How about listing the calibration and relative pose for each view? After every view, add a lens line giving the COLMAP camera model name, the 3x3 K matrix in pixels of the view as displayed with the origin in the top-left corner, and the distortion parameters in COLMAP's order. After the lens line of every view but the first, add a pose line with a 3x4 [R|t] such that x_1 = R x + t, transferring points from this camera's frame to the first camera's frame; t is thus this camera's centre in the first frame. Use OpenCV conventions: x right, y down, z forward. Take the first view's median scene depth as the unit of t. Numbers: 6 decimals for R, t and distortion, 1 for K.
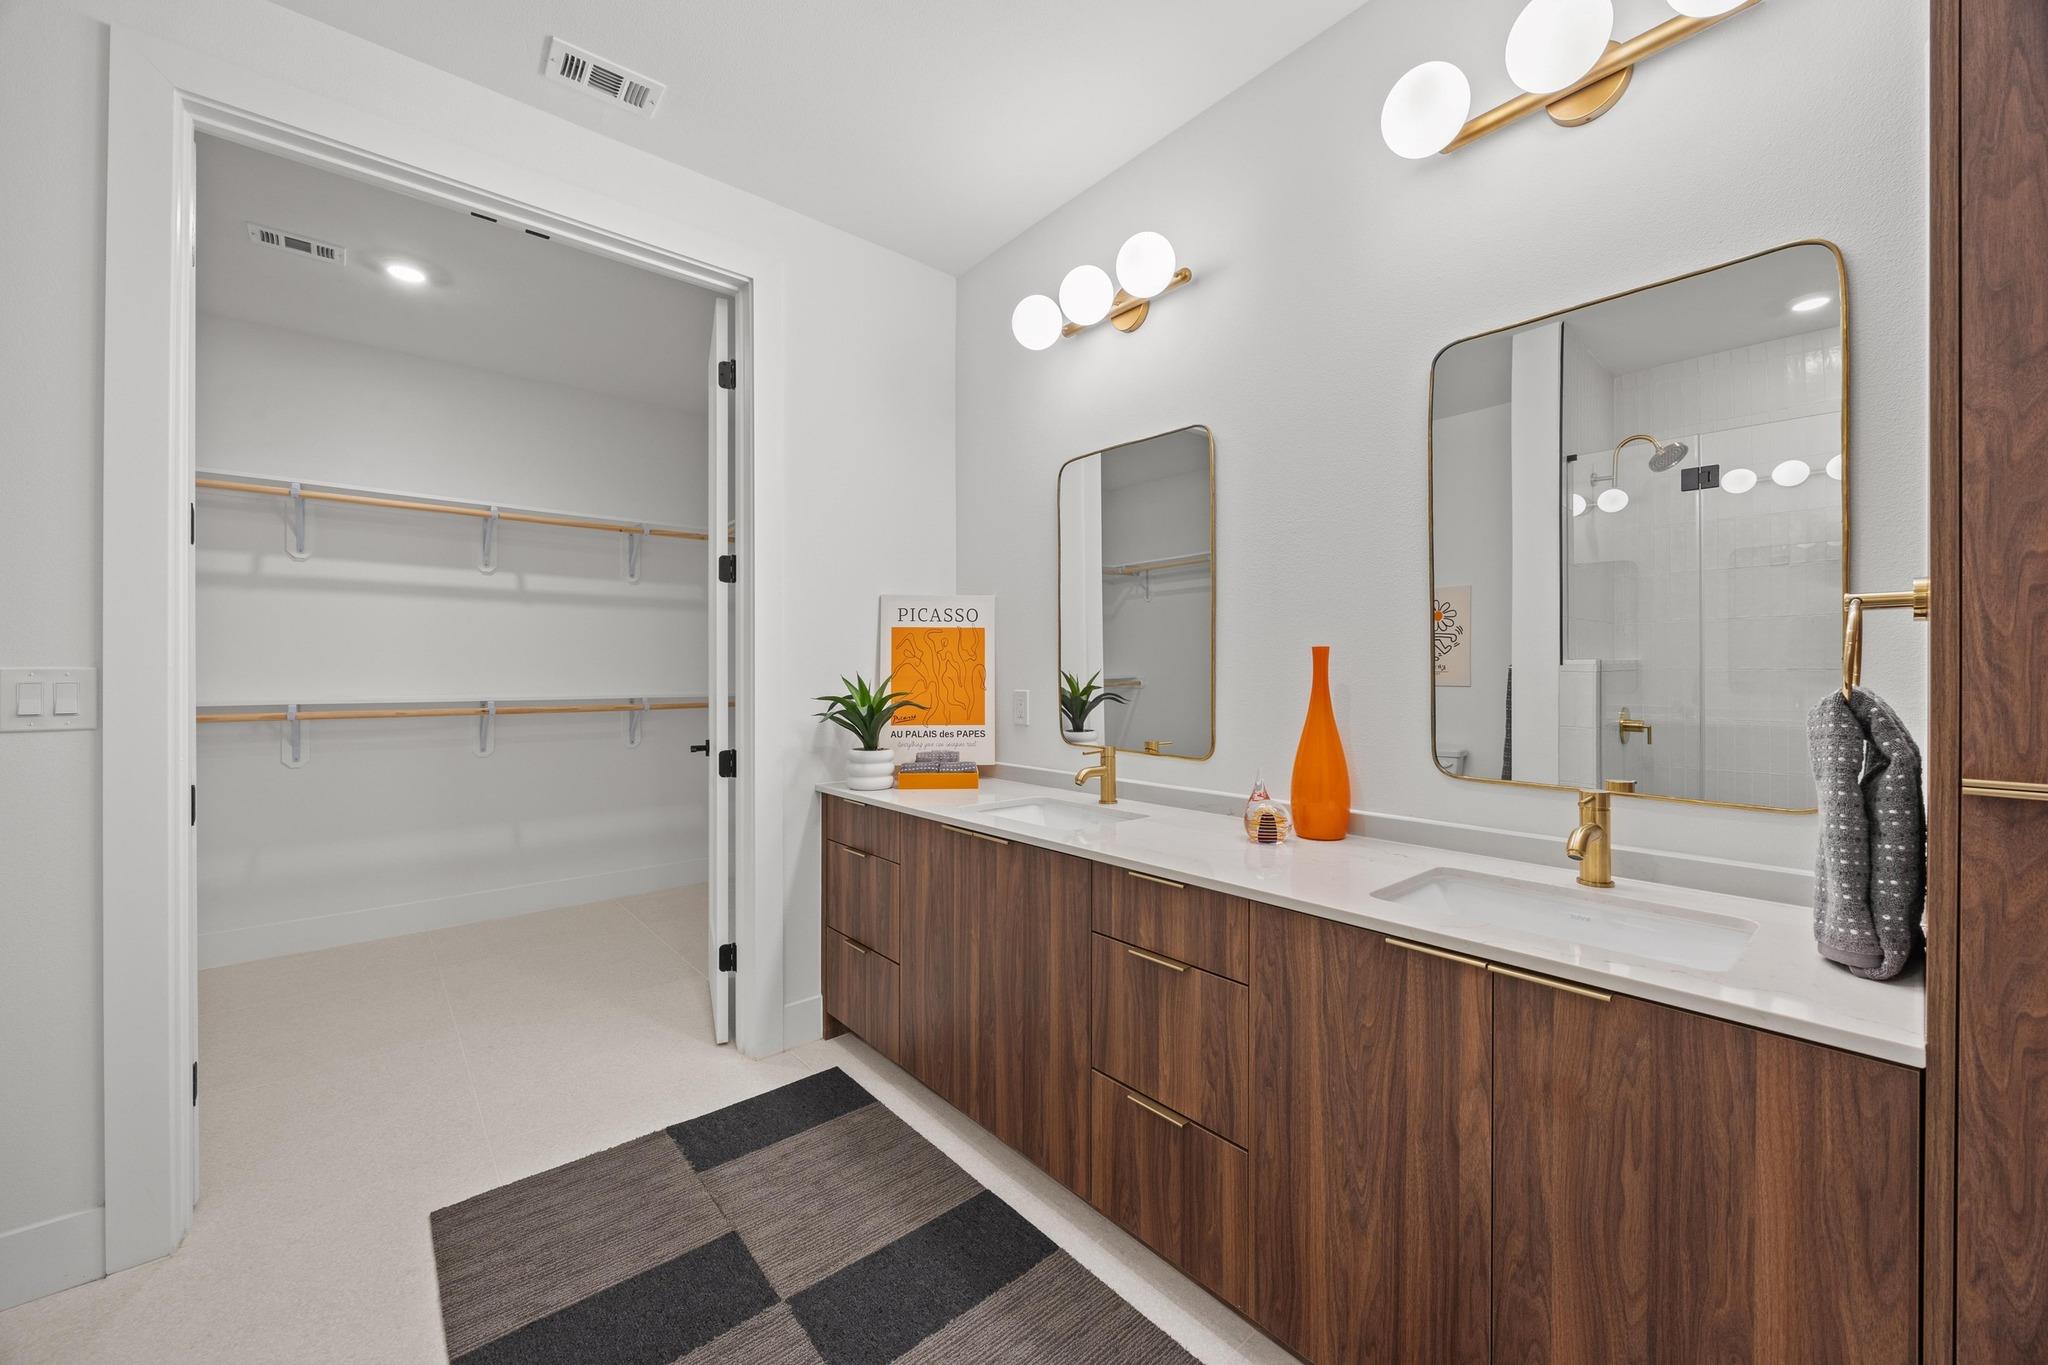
lens RADIAL K [[775.2, 0, 1019.8], [0, 775.2, 674.1], [0, 0, 1]] dist [-0.001208, 0.000035]
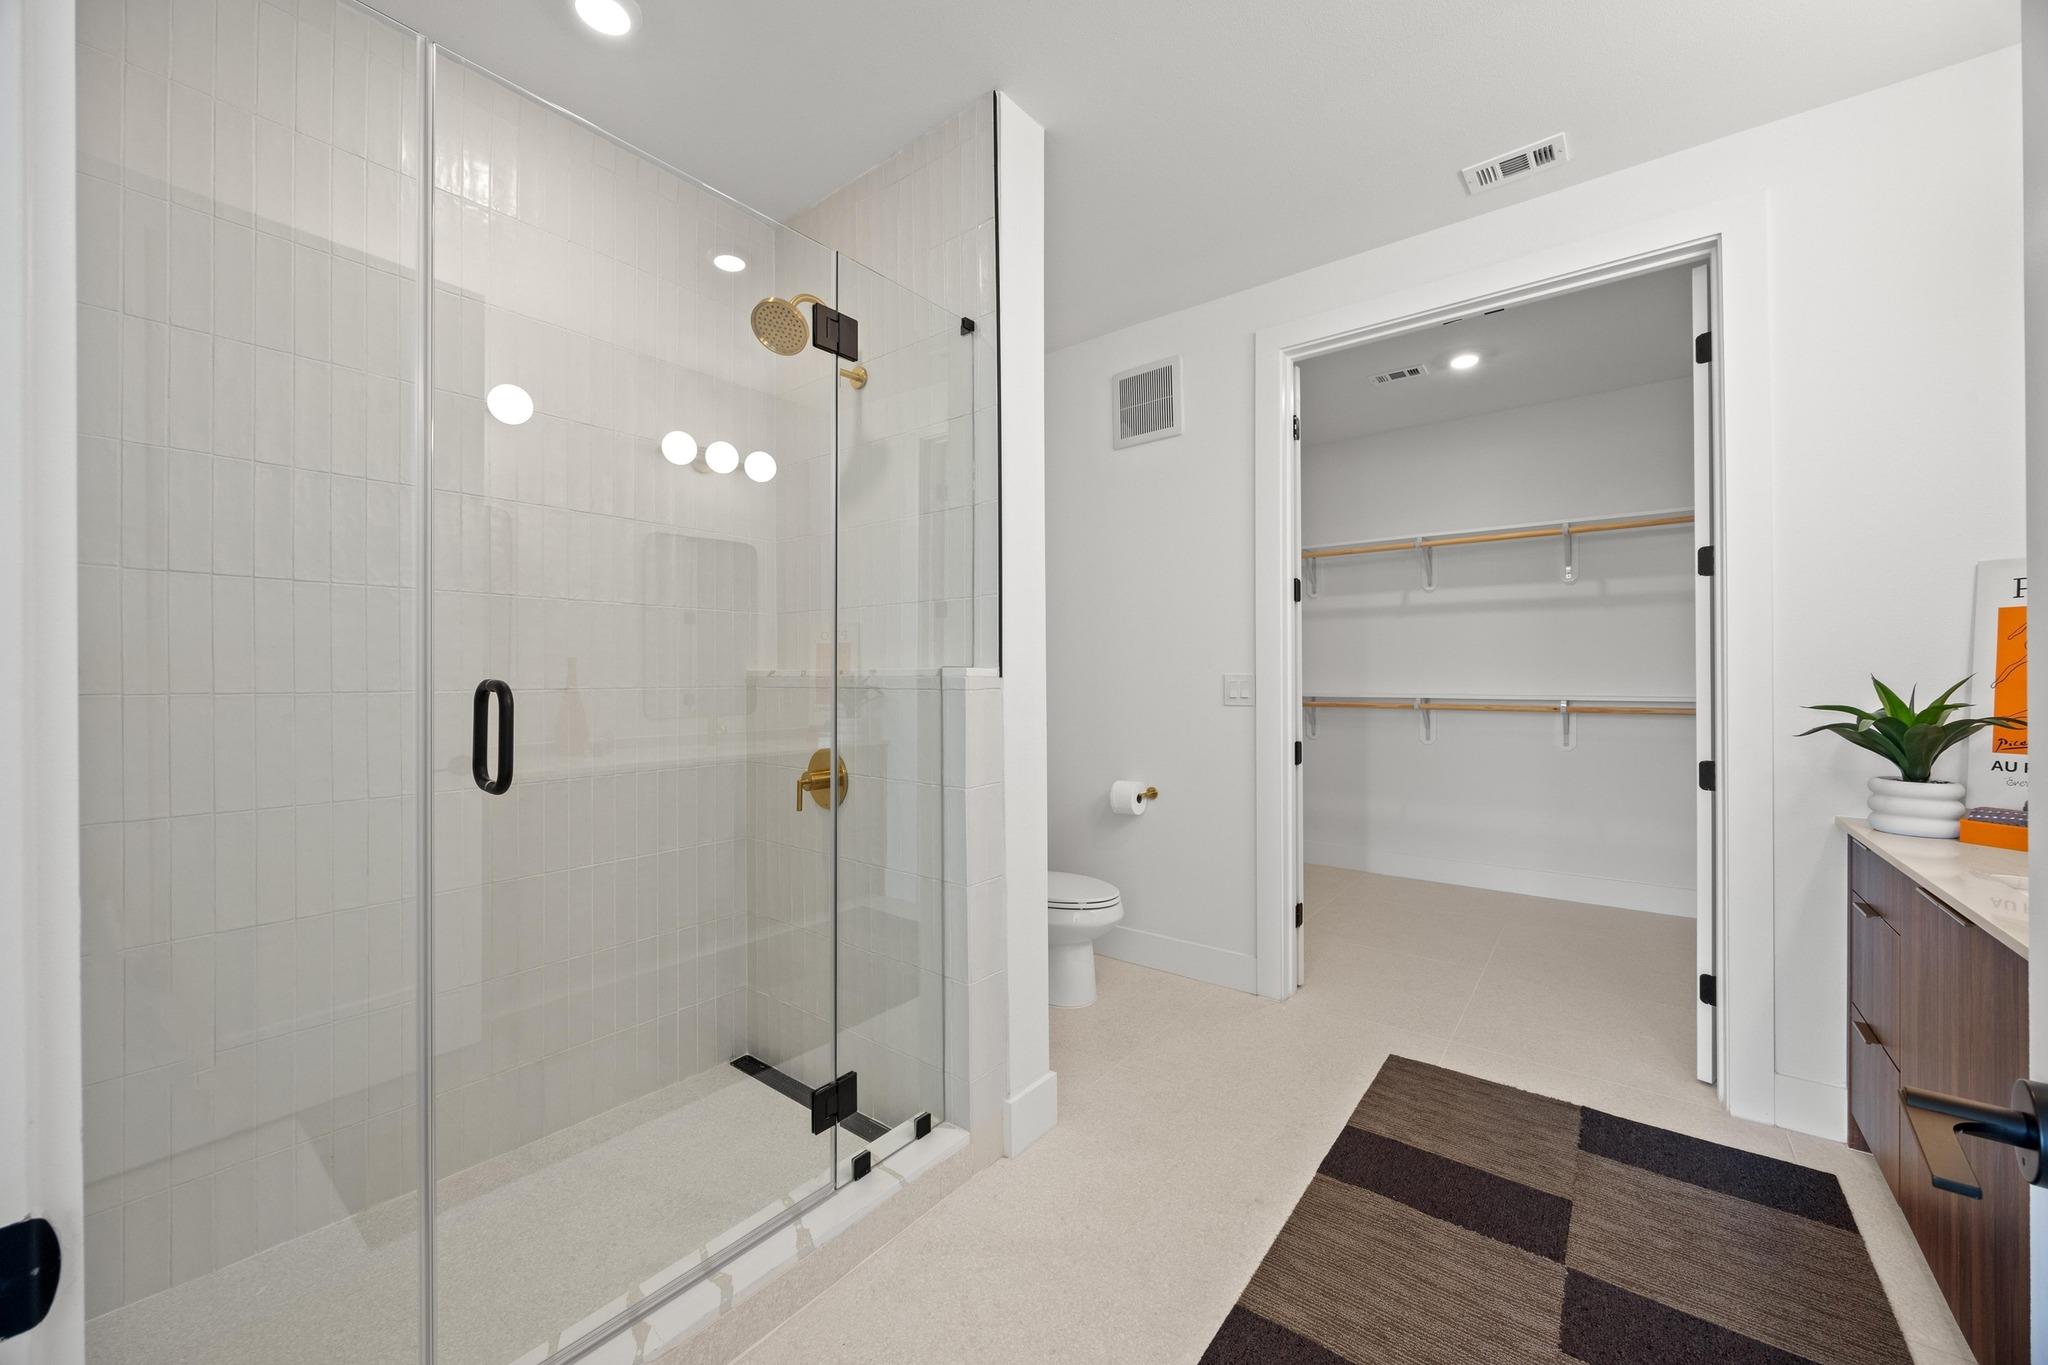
lens RADIAL K [[775.9, 0, 1022.1], [0, 775.9, 677.6], [0, 0, 1]] dist [-0.003619, -0.000014]
pose [[0.202669, 0.002571, -0.979244, 0.423514], [0.003476, 0.999988, 0.003345, -0.006252], [0.979241, -0.004082, 0.202657, 0.038669]]
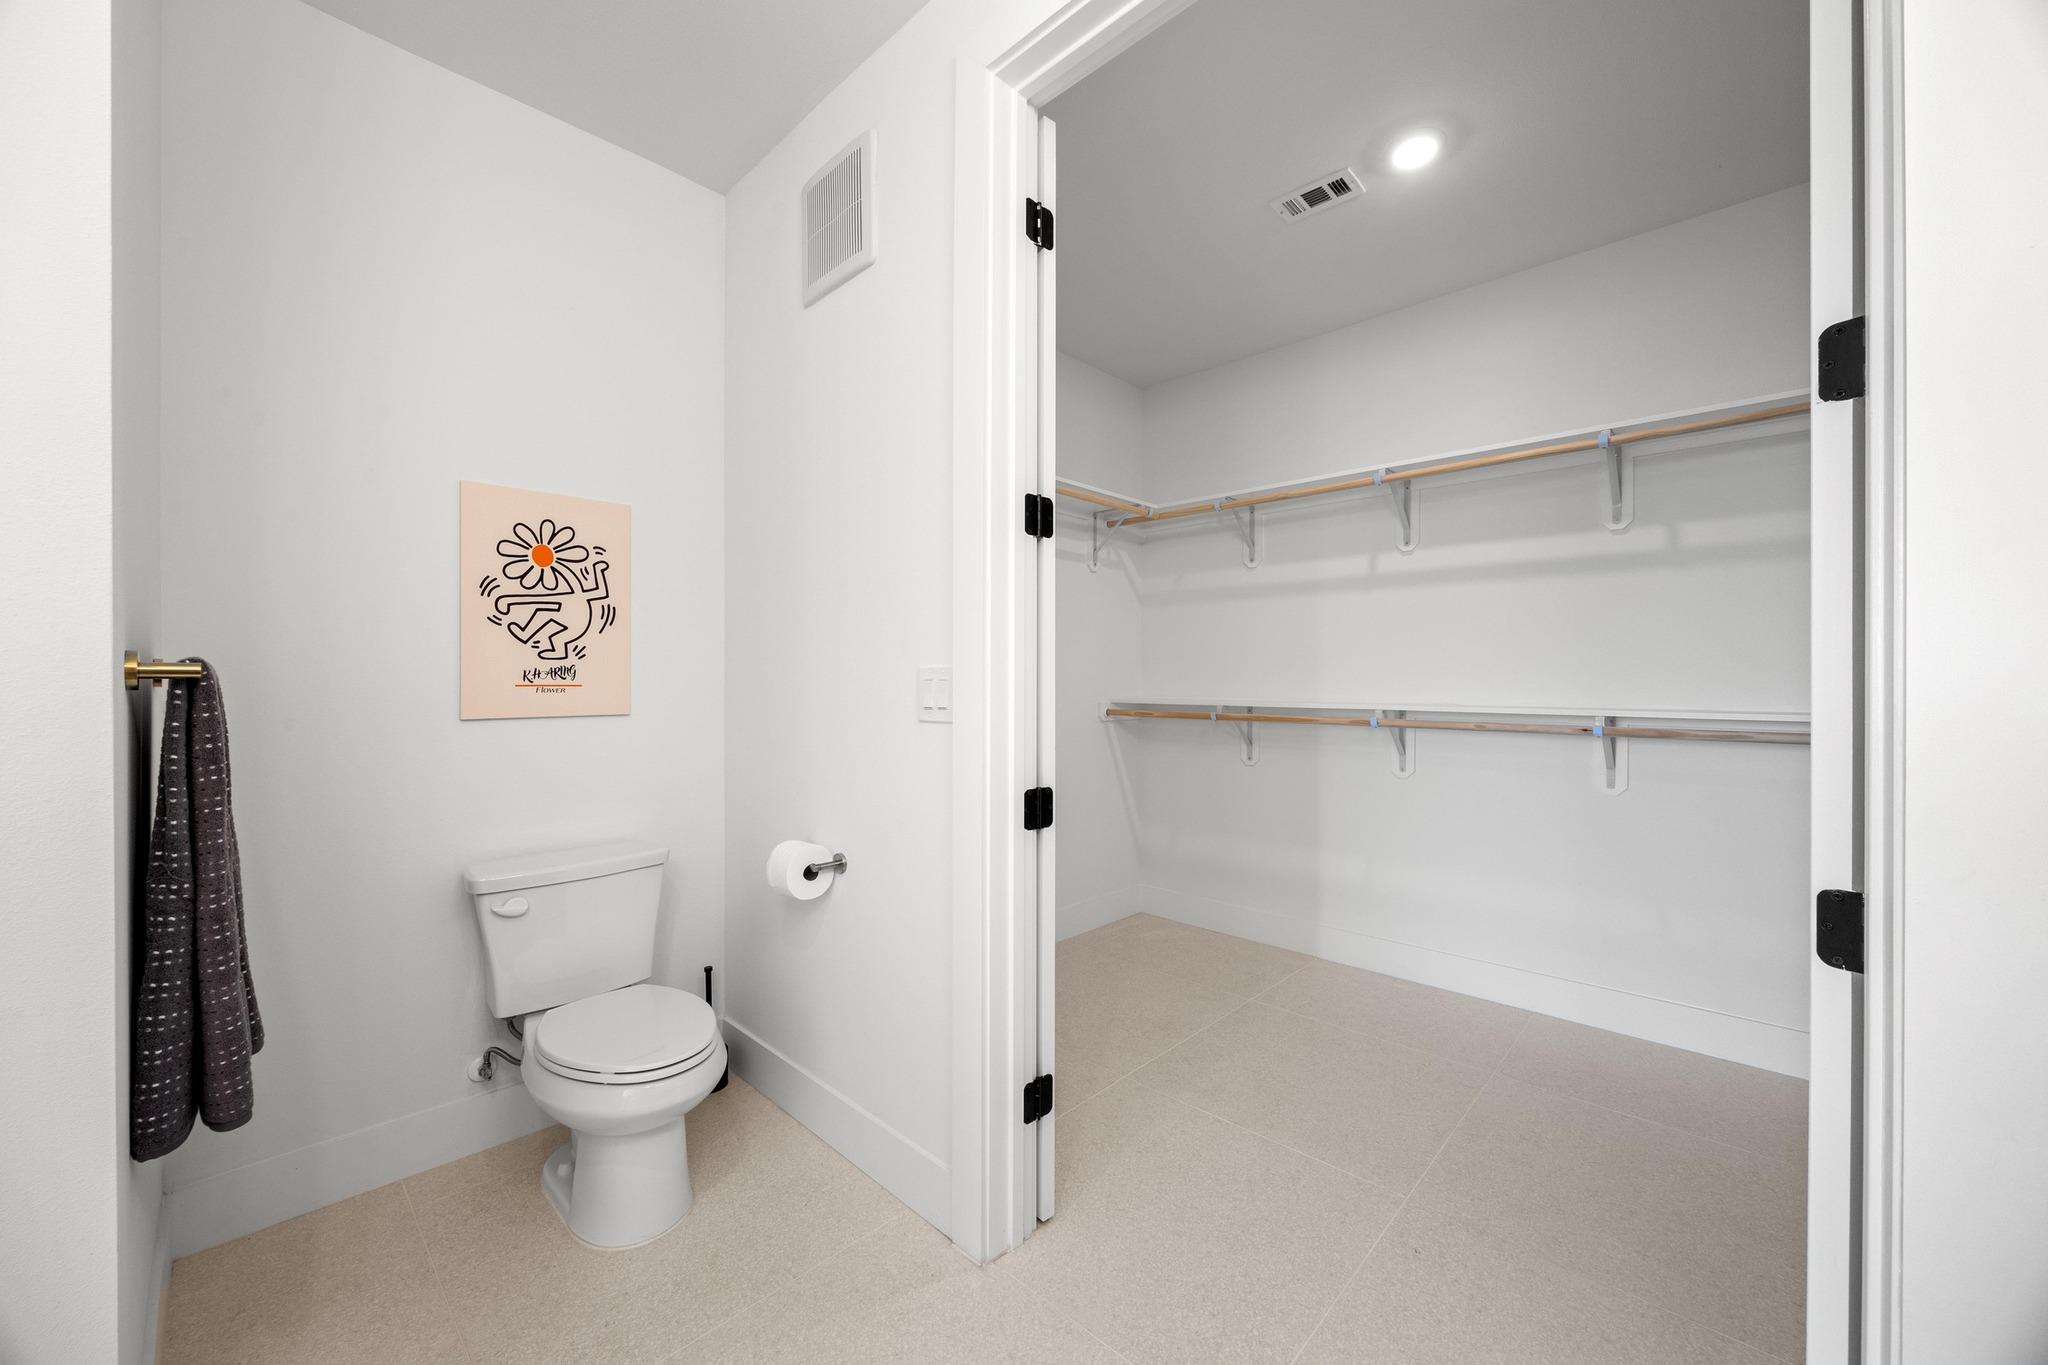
lens RADIAL K [[778.1, 0, 1017.5], [0, 778.1, 686.0], [0, 0, 1]] dist [-0.003165, -0.000170]
pose [[0.099495, 0.006003, -0.995020, -0.087954], [-0.001848, 0.999981, 0.005848, 0.009854], [0.995036, 0.001257, 0.099505, 0.735370]]
